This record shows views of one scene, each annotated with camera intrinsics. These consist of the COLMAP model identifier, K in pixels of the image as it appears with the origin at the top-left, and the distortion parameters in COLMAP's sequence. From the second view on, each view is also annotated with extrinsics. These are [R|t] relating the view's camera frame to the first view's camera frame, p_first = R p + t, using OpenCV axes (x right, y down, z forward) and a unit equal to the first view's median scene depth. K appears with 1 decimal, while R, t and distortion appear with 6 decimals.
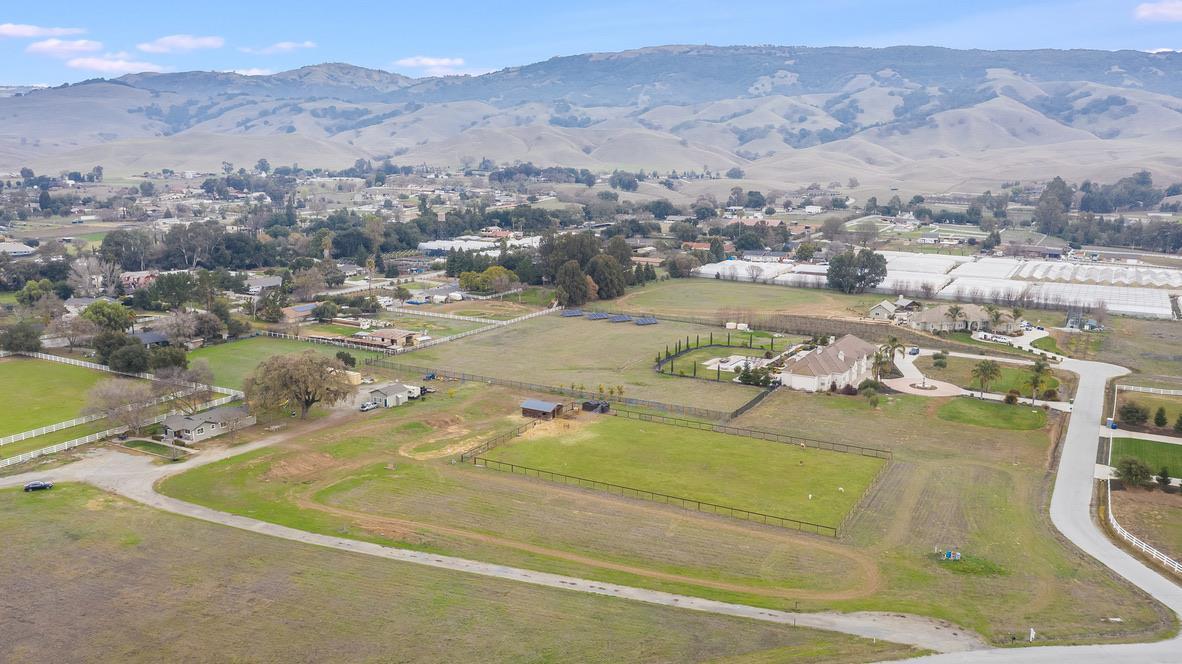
lens RADIAL K [[945.8, 0, 591.0], [0, 945.8, 332.0], [0, 0, 1]] dist [0.000784, 0.008489]
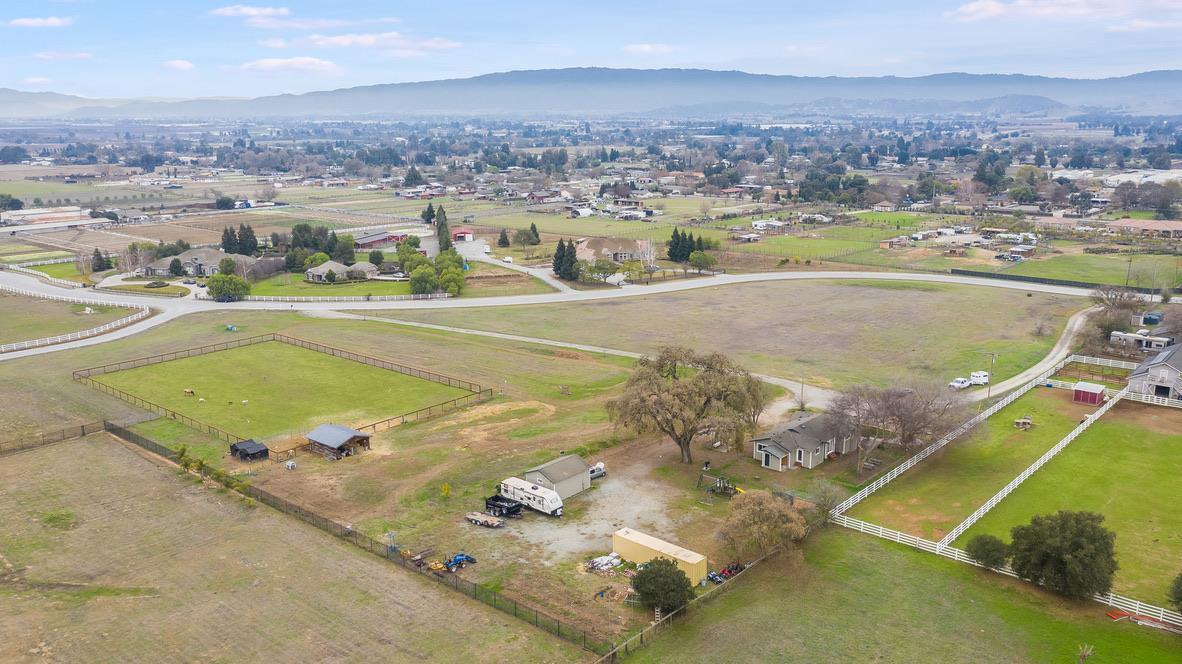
lens RADIAL K [[952.6, 0, 591.0], [0, 952.6, 332.0], [0, 0, 1]] dist [-0.001536, 0.002330]
pose [[-0.978792, -0.046553, 0.199495, -0.068330], [0.038902, 0.913875, 0.404127, -0.048892], [-0.201127, 0.403317, -0.892683, 0.293549]]
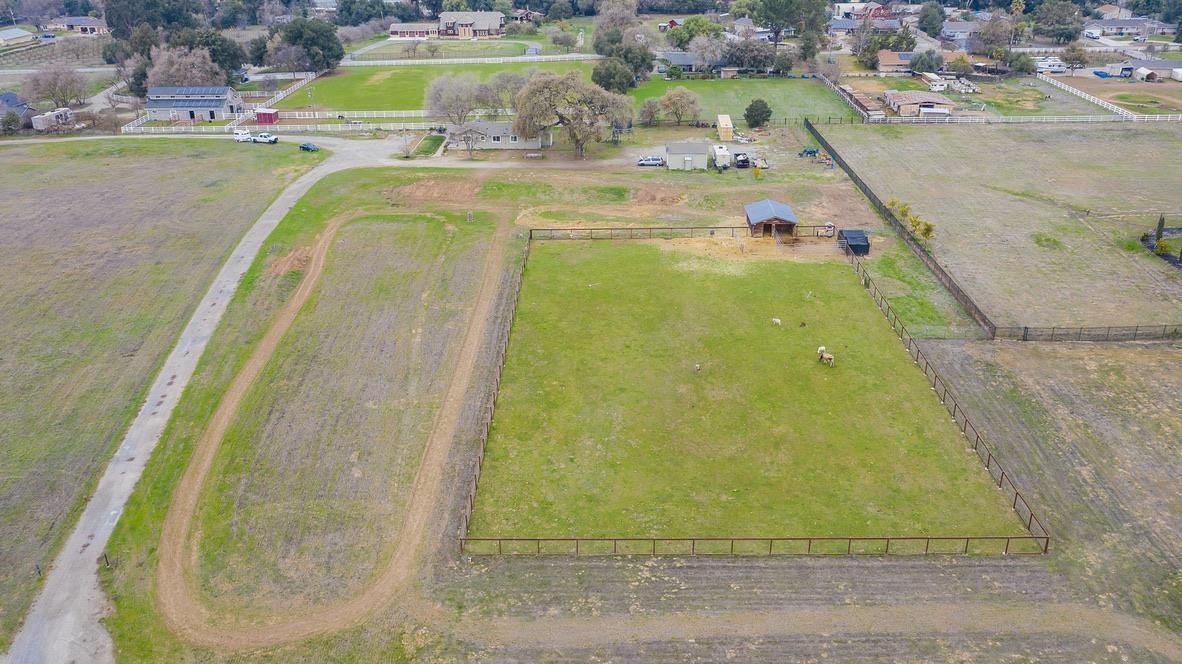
lens RADIAL K [[952.6, 0, 591.0], [0, 952.6, 332.0], [0, 0, 1]] dist [-0.001536, 0.002330]
pose [[0.468384, 0.354584, -0.809251, 0.085066], [-0.153788, 0.934672, 0.320528, -0.006967], [0.870038, -0.025678, 0.492316, 0.109033]]
